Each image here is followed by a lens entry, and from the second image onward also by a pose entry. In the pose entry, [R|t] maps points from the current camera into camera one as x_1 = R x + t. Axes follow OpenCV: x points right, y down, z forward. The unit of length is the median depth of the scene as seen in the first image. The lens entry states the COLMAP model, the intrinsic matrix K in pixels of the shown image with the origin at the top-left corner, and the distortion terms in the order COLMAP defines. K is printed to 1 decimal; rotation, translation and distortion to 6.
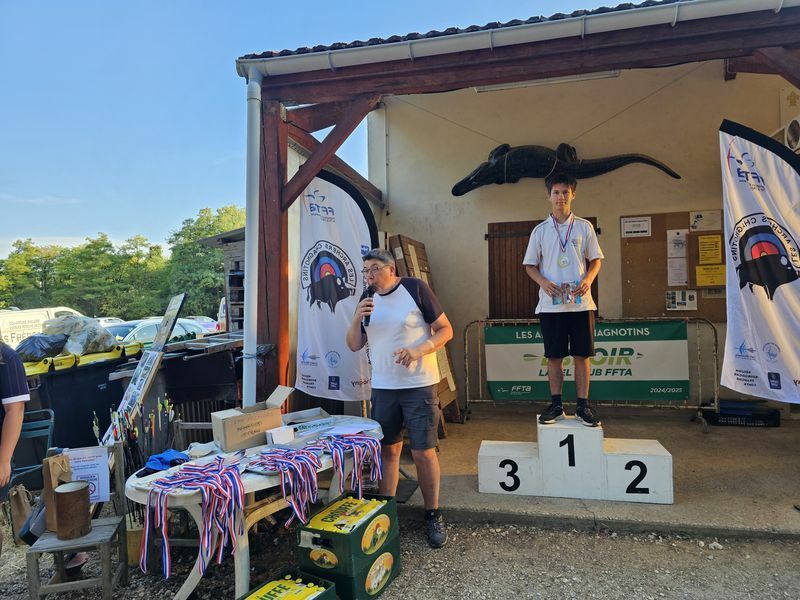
lens RADIAL K [[540.3, 0, 402.0], [0, 540.3, 302.5], [0, 0, 1]] dist [0.061745, -0.059647]
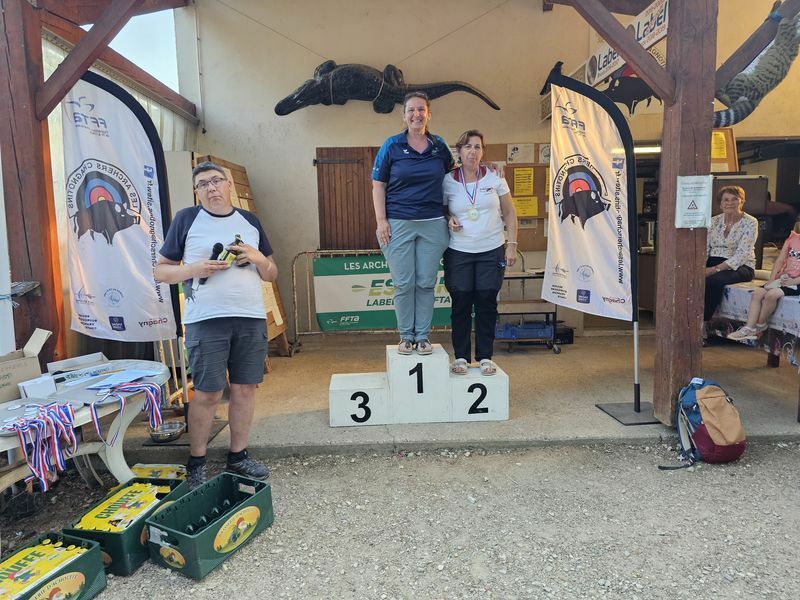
lens RADIAL K [[540.8, 0, 393.6], [0, 540.8, 303.6], [0, 0, 1]] dist [0.062099, -0.057602]
pose [[0.971351, -0.030896, 0.235634, 0.100291], [-0.000504, 0.991244, 0.132045, -0.003447], [-0.237651, -0.128381, 0.962829, 0.032034]]
